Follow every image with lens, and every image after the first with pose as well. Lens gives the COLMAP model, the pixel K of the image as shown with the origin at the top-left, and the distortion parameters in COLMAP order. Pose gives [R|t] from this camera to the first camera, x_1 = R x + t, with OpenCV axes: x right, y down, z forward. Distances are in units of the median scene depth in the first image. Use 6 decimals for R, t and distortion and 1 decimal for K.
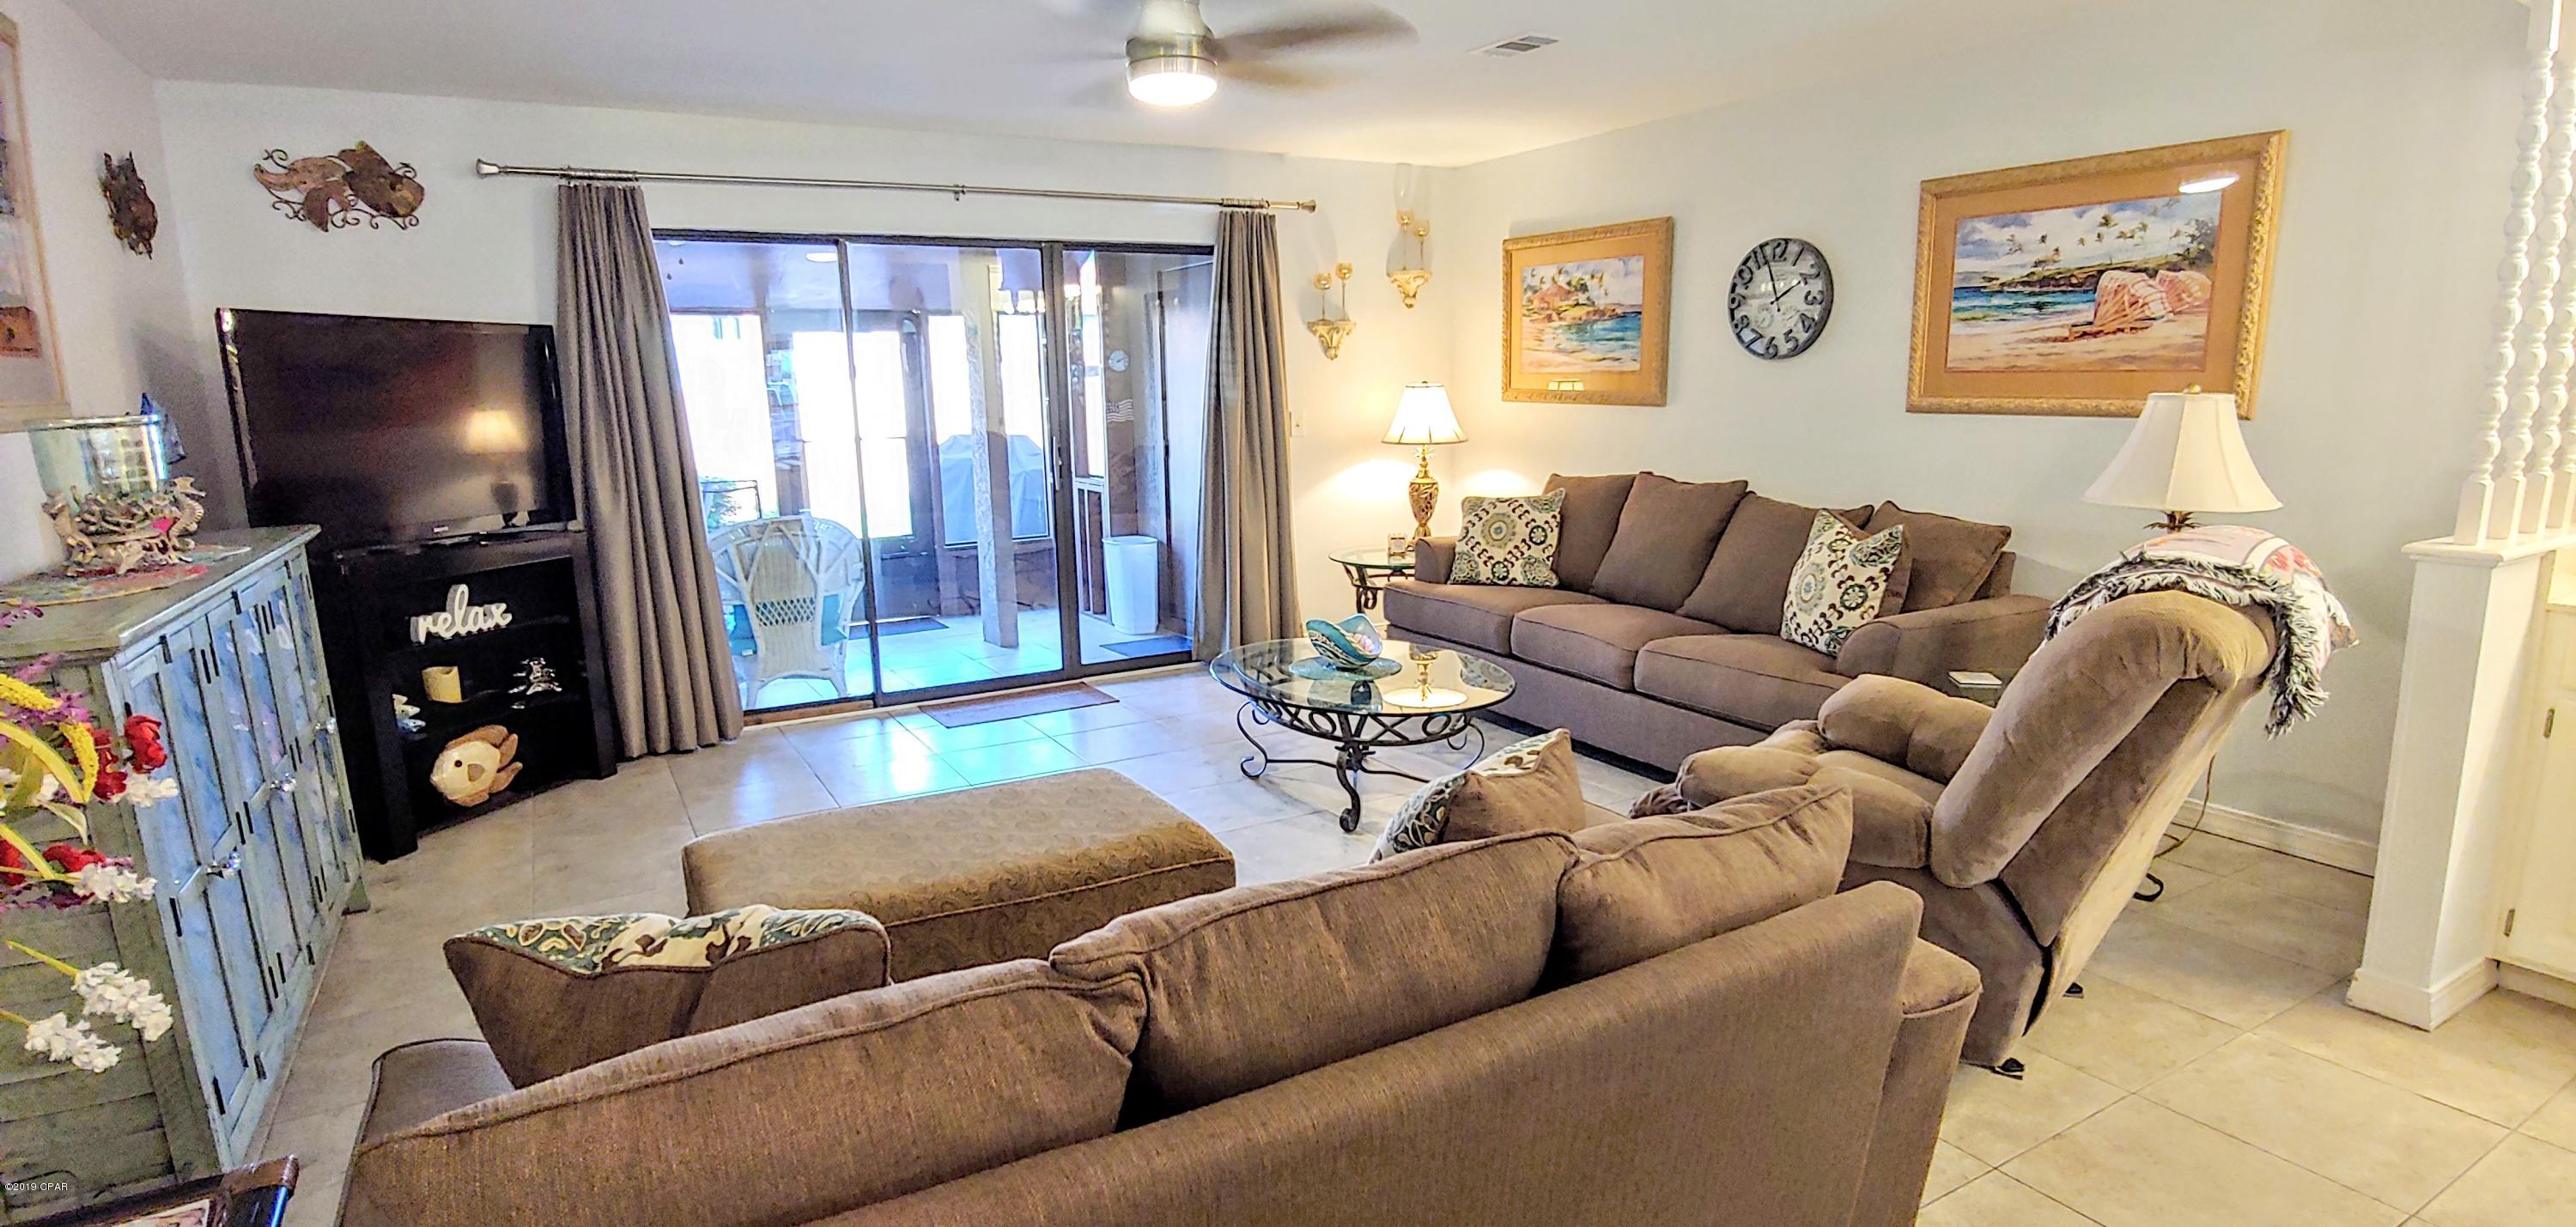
lens RADIAL K [[1280.3, 0, 1321.0], [0, 1280.3, 644.8], [0, 0, 1]] dist [-0.008131, -0.007461]
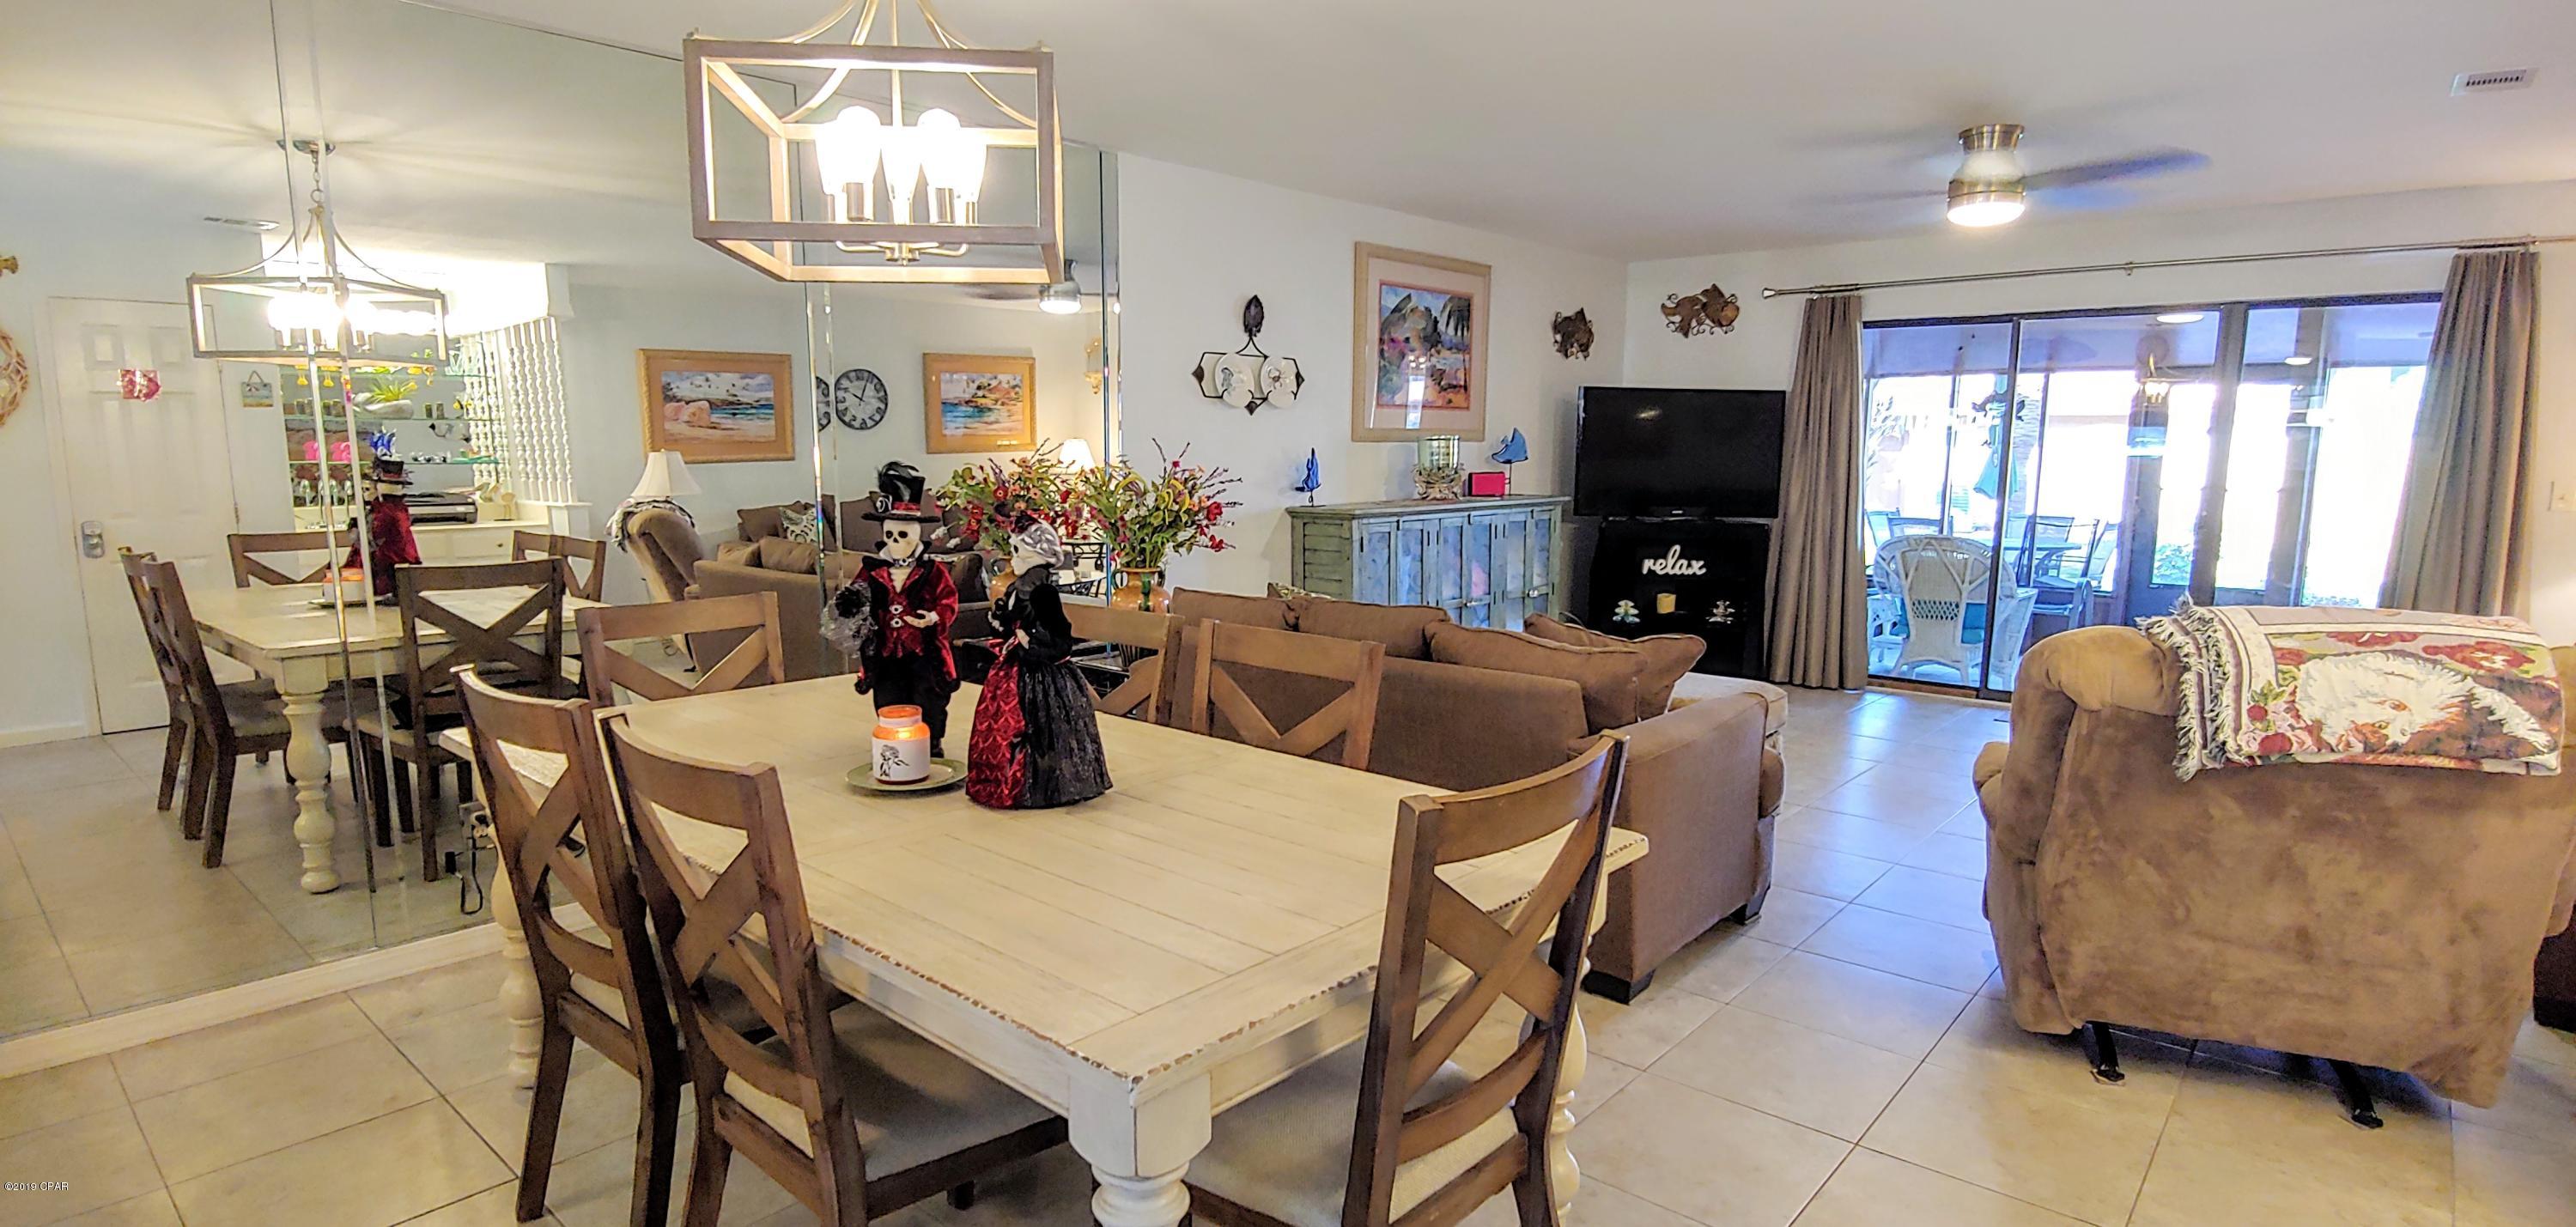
lens RADIAL K [[1280.3, 0, 1286.5], [0, 1280.3, 639.1], [0, 0, 1]] dist [-0.008131, -0.007461]
pose [[0.316468, 0.166769, -0.933829, 0.730053], [-0.208094, 0.972651, 0.103181, 0.006482], [0.925497, 0.161671, 0.342516, -0.032538]]
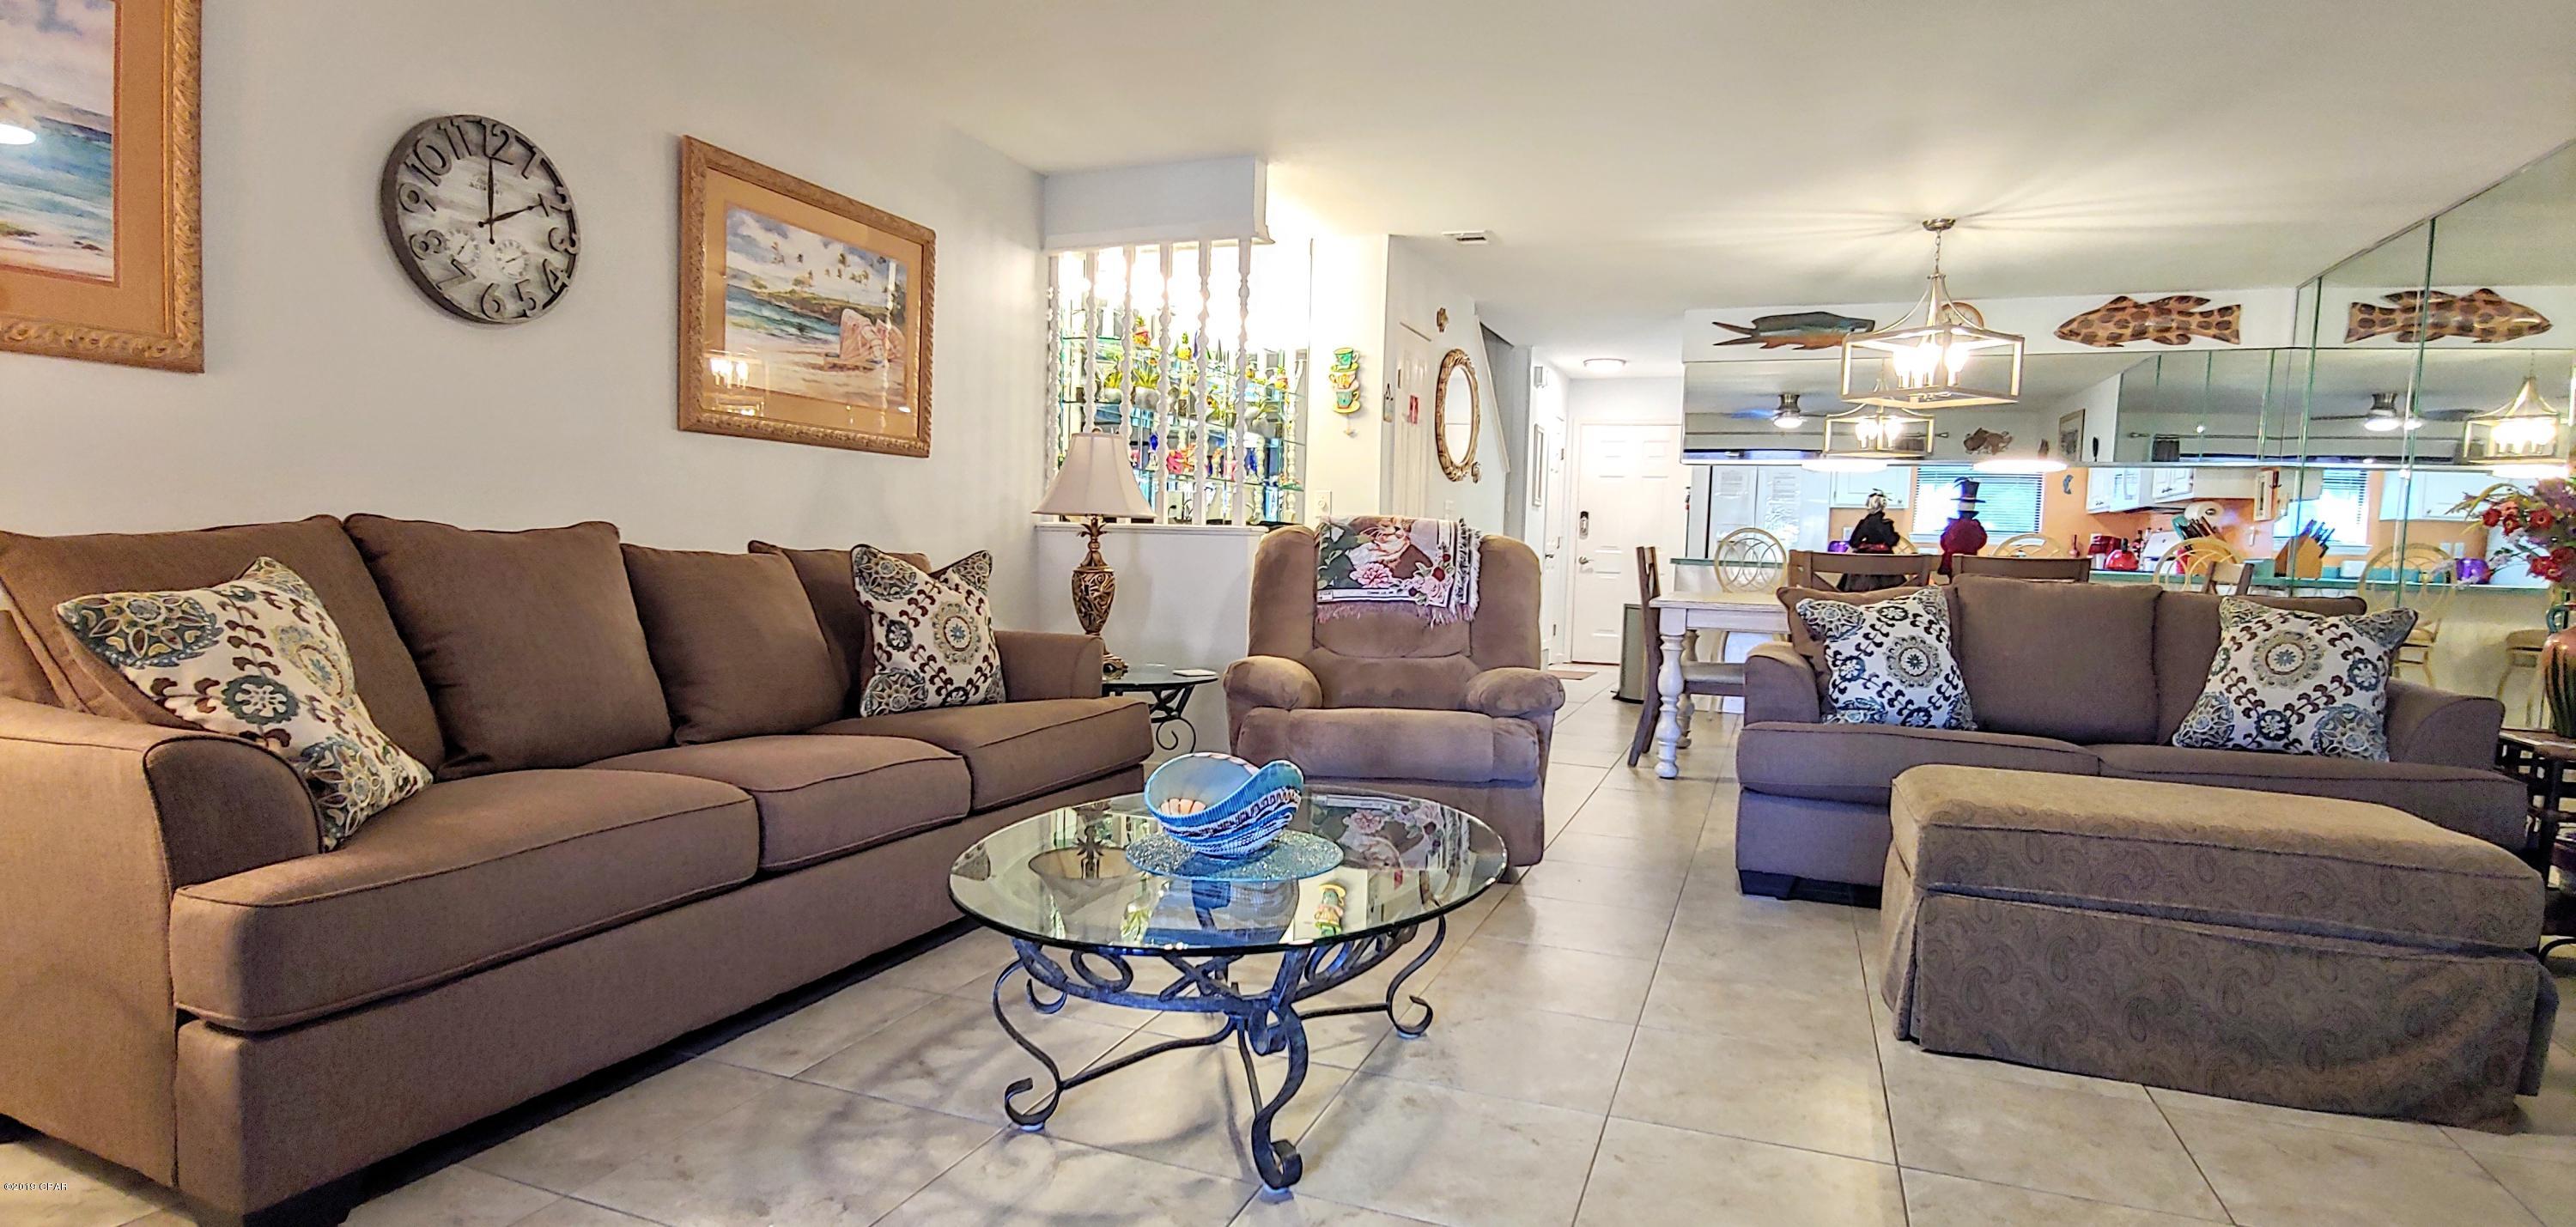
lens RADIAL K [[1280.3, 0, 1291.7], [0, 1280.3, 625.8], [0, 0, 1]] dist [-0.008131, -0.007461]
pose [[-0.623090, -0.051092, 0.780480, -0.387134], [0.150026, 0.971528, 0.183371, -0.160884], [-0.767627, 0.231349, -0.597685, 1.260428]]
